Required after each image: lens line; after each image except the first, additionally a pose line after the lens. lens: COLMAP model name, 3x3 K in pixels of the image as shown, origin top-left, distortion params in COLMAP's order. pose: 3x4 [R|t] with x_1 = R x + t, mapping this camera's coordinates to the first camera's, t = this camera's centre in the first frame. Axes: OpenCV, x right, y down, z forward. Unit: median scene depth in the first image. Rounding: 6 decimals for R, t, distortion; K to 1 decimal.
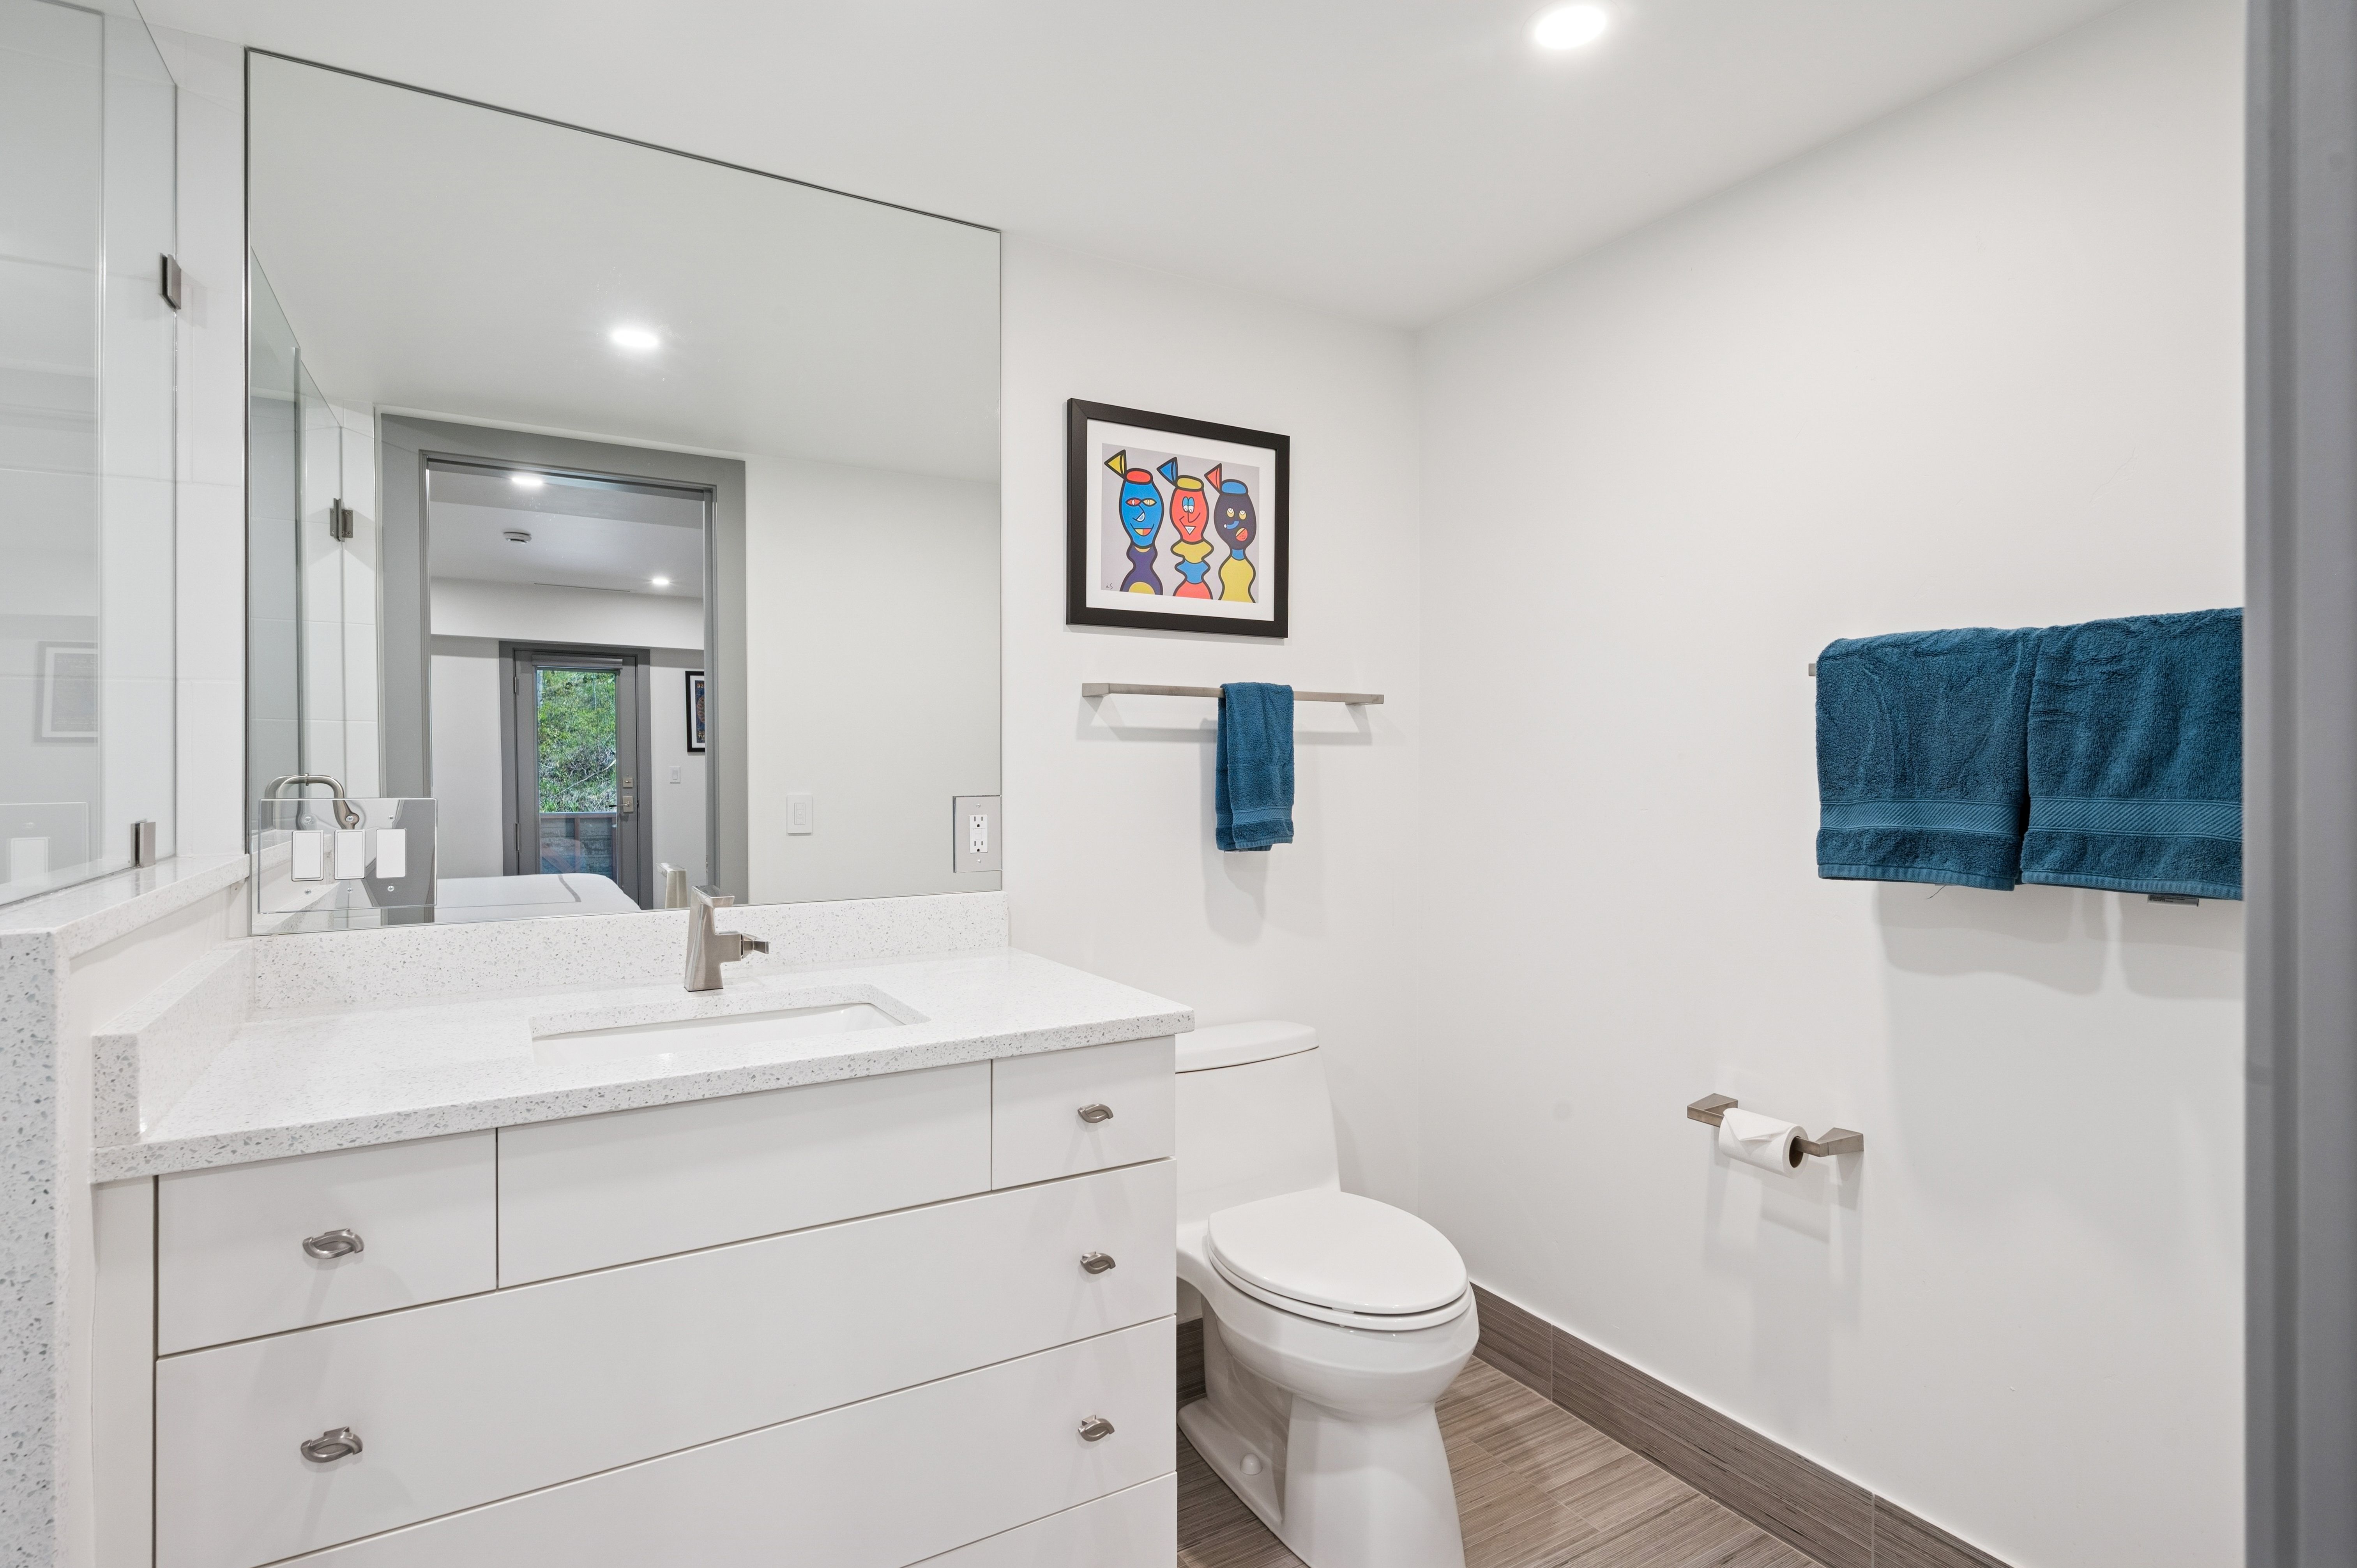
lens RADIAL K [[1148.1, 0, 1181.5], [0, 1148.1, 767.5], [0, 0, 1]] dist [-0.005636, 0.001590]
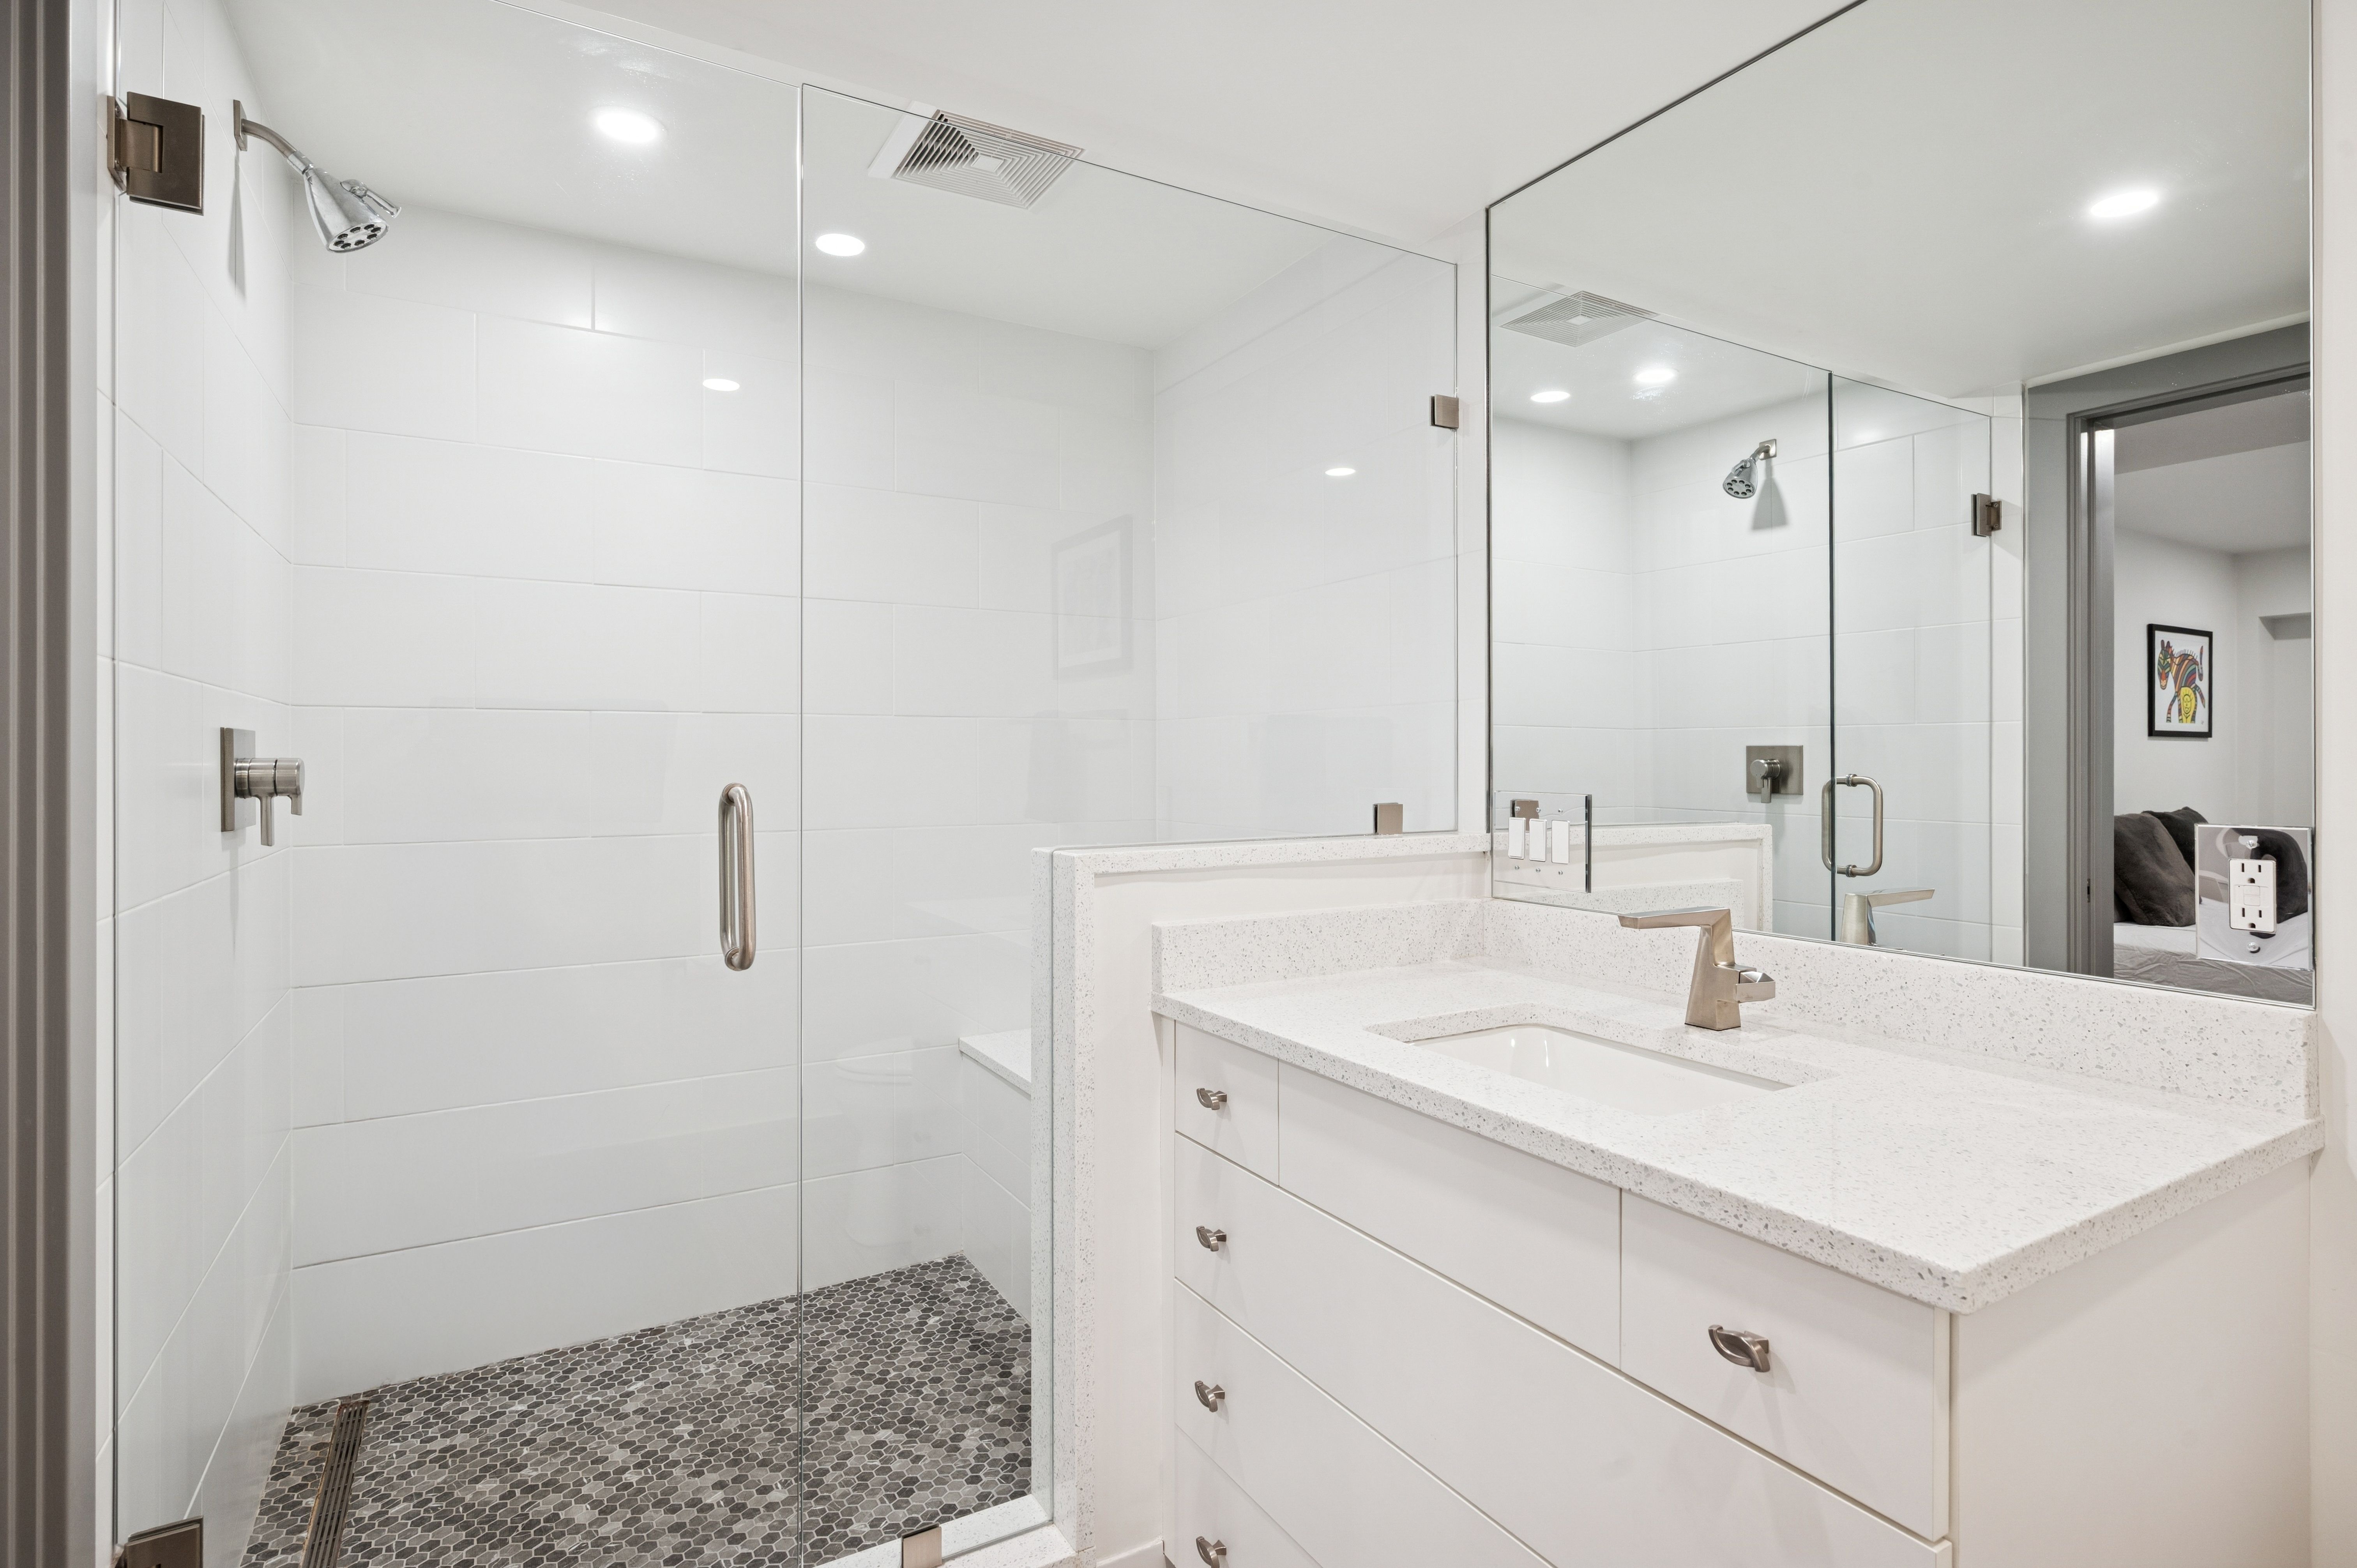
lens RADIAL K [[1148.1, 0, 1185.6], [0, 1148.1, 772.9], [0, 0, 1]] dist [-0.005636, 0.001590]
pose [[0.022816, 0.009866, -0.999691, 0.359426], [-0.005641, 0.999937, 0.009739, -0.003079], [0.999724, 0.005417, 0.022871, 0.484617]]
